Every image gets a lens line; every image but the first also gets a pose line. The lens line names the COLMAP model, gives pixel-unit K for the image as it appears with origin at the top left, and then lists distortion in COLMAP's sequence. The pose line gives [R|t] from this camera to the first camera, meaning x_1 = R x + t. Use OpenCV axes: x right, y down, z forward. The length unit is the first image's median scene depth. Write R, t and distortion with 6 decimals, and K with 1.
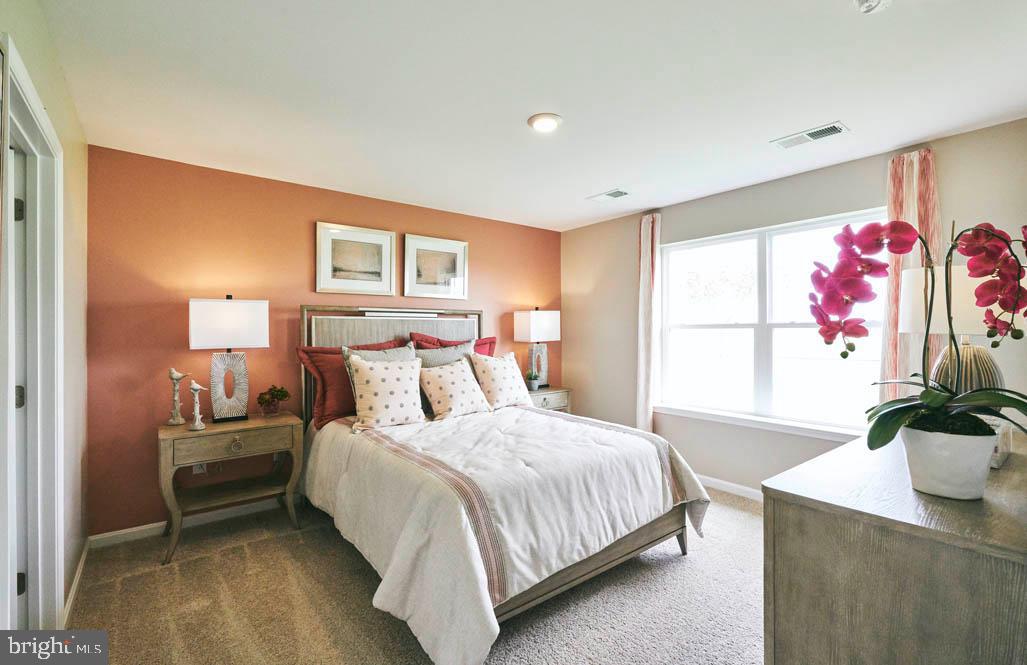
lens RADIAL K [[457.4, 0, 503.9], [0, 457.4, 333.5], [0, 0, 1]] dist [-0.001046, 0.000866]
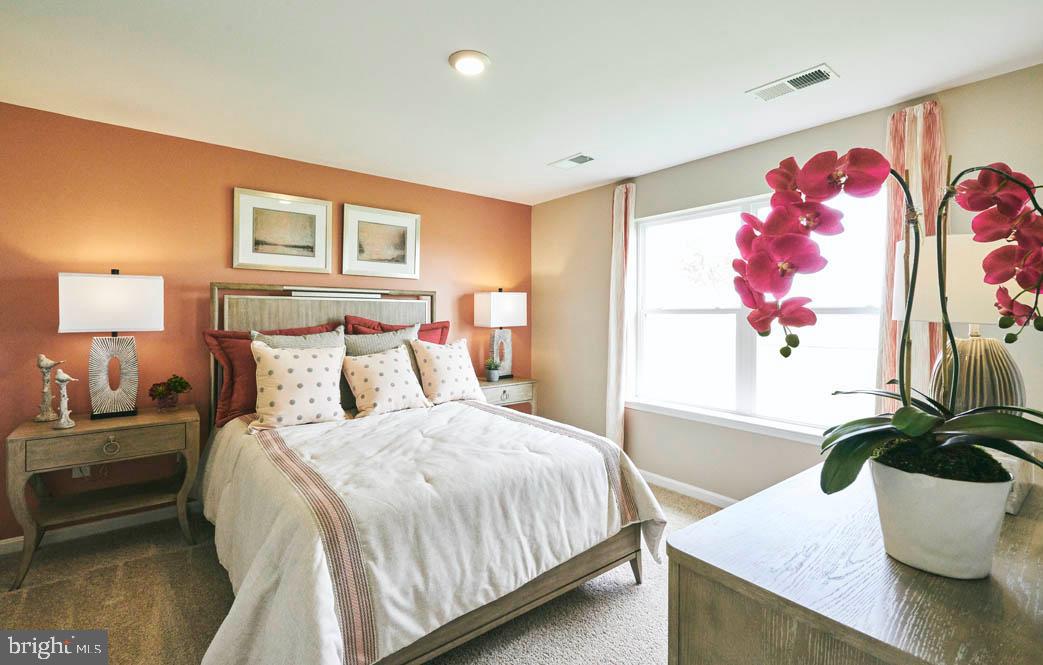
lens RADIAL K [[464.5, 0, 511.7], [0, 464.5, 315.8], [0, 0, 1]] dist [-0.001046, 0.000866]
pose [[0.999947, 0.008782, -0.005358, 0.155726], [-0.008806, 0.999951, -0.004499, -0.000011], [0.005319, 0.004546, 0.999976, 0.141766]]
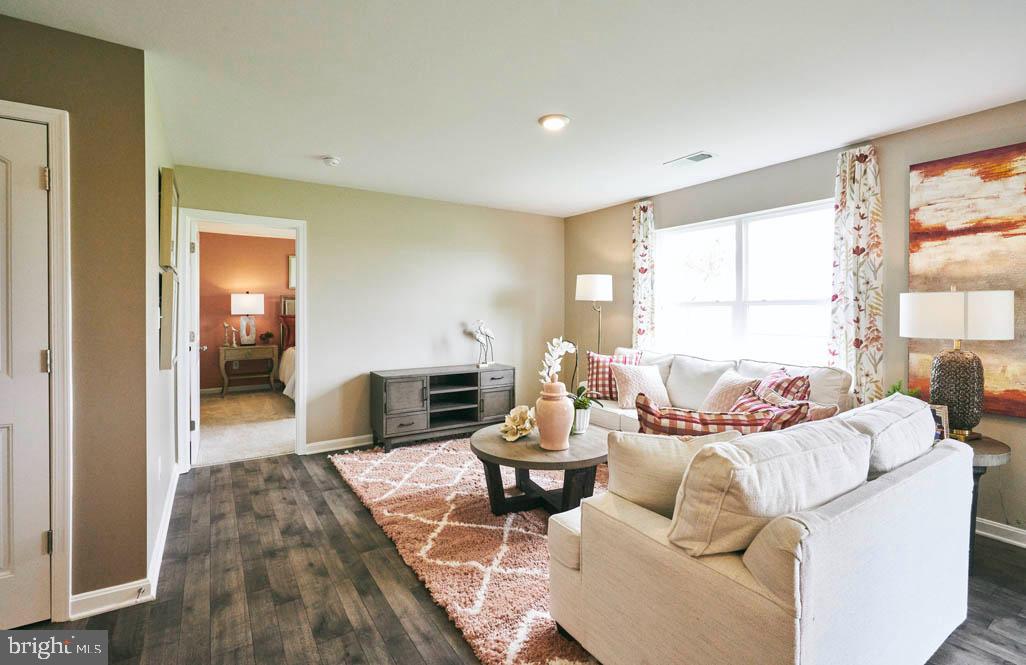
lens RADIAL K [[456.9, 0, 504.2], [0, 456.9, 311.9], [0, 0, 1]] dist [-0.001046, 0.000866]
pose [[0.993403, -0.000452, -0.114675, 1.010004], [0.000473, 1.000000, 0.000158, 0.020219], [0.114675, -0.000212, 0.993403, -1.216286]]
